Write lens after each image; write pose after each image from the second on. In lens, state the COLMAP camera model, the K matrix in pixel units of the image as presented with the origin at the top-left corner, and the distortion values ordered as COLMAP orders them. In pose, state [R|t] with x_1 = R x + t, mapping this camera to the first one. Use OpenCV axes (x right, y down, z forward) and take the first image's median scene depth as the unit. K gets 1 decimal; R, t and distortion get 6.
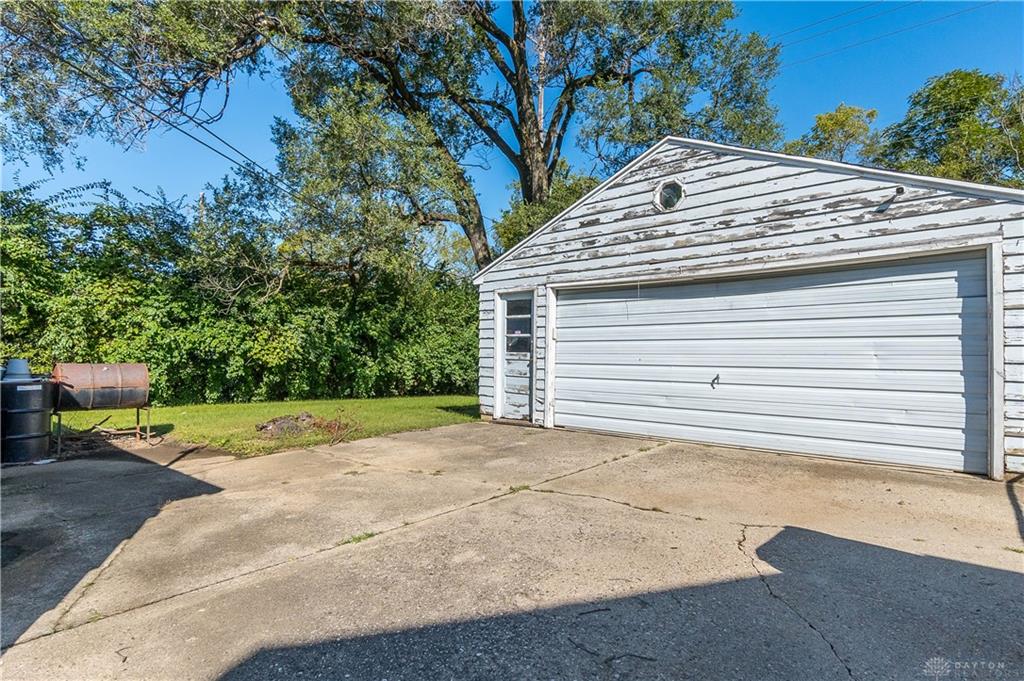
lens RADIAL K [[548.4, 0, 505.5], [0, 548.4, 342.6], [0, 0, 1]] dist [0.000230, 0.001226]
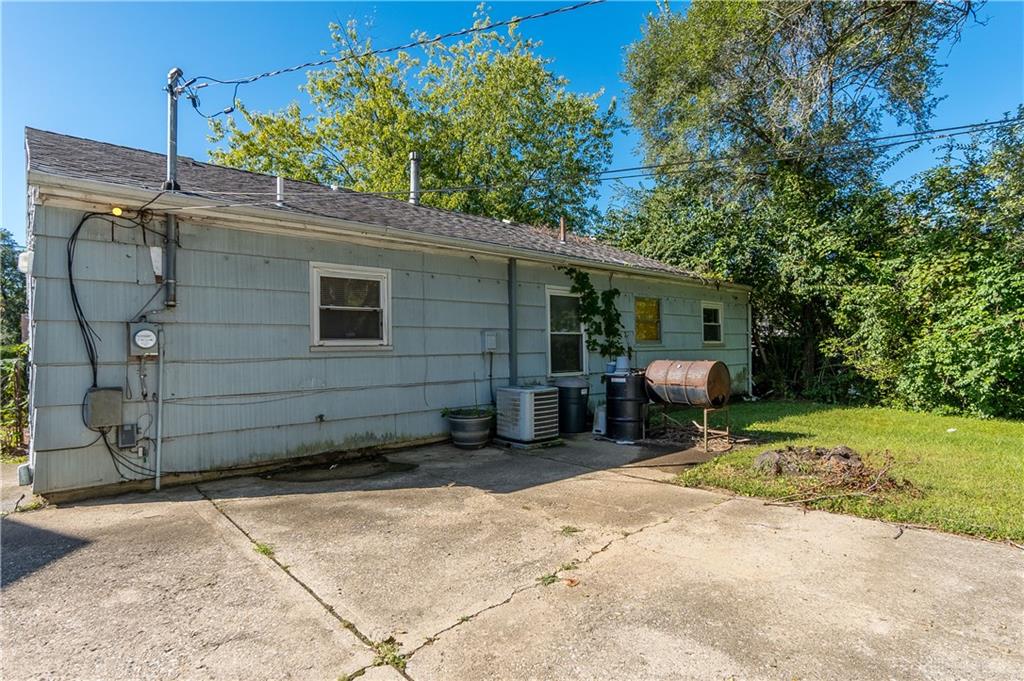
lens RADIAL K [[548.4, 0, 508.6], [0, 548.4, 342.1], [0, 0, 1]] dist [0.000230, 0.001226]
pose [[-0.157375, -0.011413, -0.987473, 0.595191], [0.033158, 0.999308, -0.016834, 0.016173], [0.986982, -0.035392, -0.156888, 1.488378]]
